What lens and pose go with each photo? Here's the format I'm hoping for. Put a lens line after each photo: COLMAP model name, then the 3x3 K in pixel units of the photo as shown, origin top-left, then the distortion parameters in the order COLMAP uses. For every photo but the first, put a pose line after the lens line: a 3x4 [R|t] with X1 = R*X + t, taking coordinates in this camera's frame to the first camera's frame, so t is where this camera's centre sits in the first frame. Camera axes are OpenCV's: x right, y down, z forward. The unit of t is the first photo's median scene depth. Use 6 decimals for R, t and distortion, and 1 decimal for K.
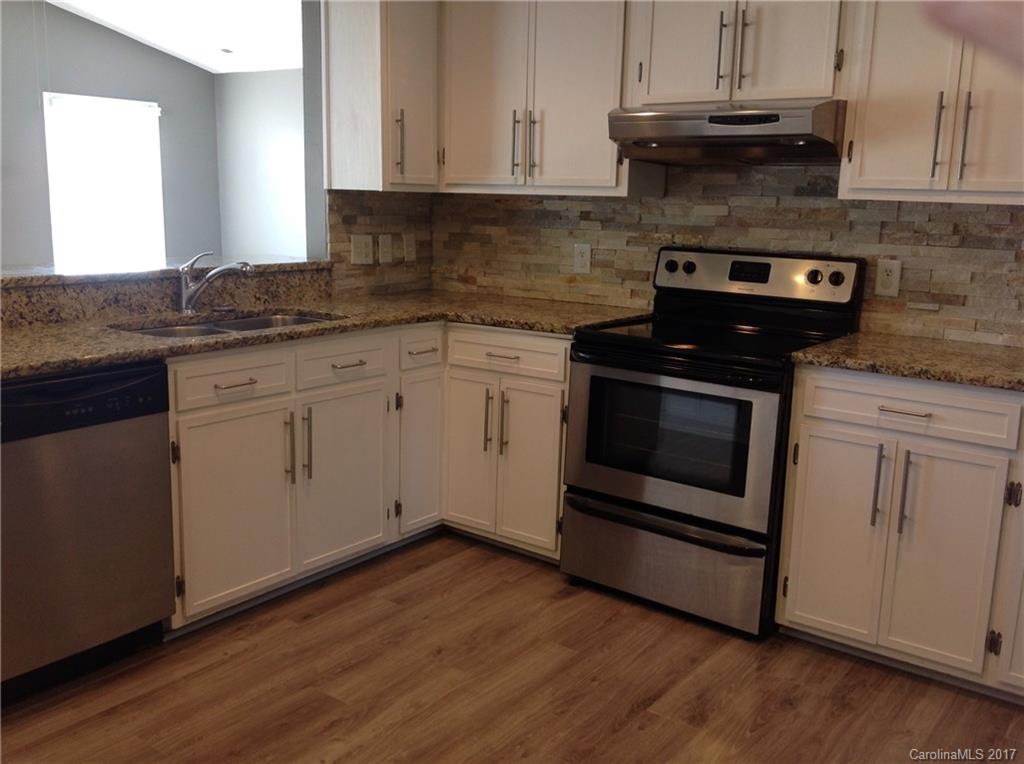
lens RADIAL K [[970.5, 0, 512.5], [0, 970.5, 377.8], [0, 0, 1]] dist [0.142285, -0.325455]
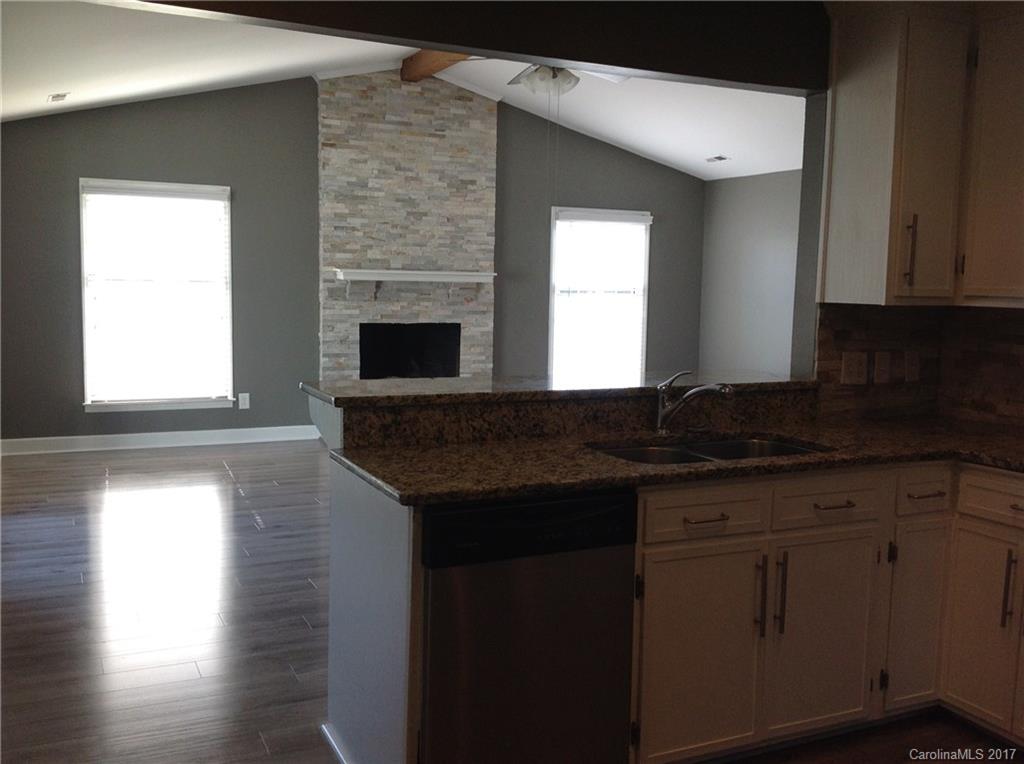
lens RADIAL K [[956.0, 0, 512.0], [0, 956.0, 382.0], [0, 0, 1]] dist [0.145265, -0.297724]
pose [[0.888403, 0.045423, -0.456812, -0.032459], [-0.084396, 0.994293, -0.065265, -0.041592], [0.451240, 0.096535, 0.887166, 0.089718]]
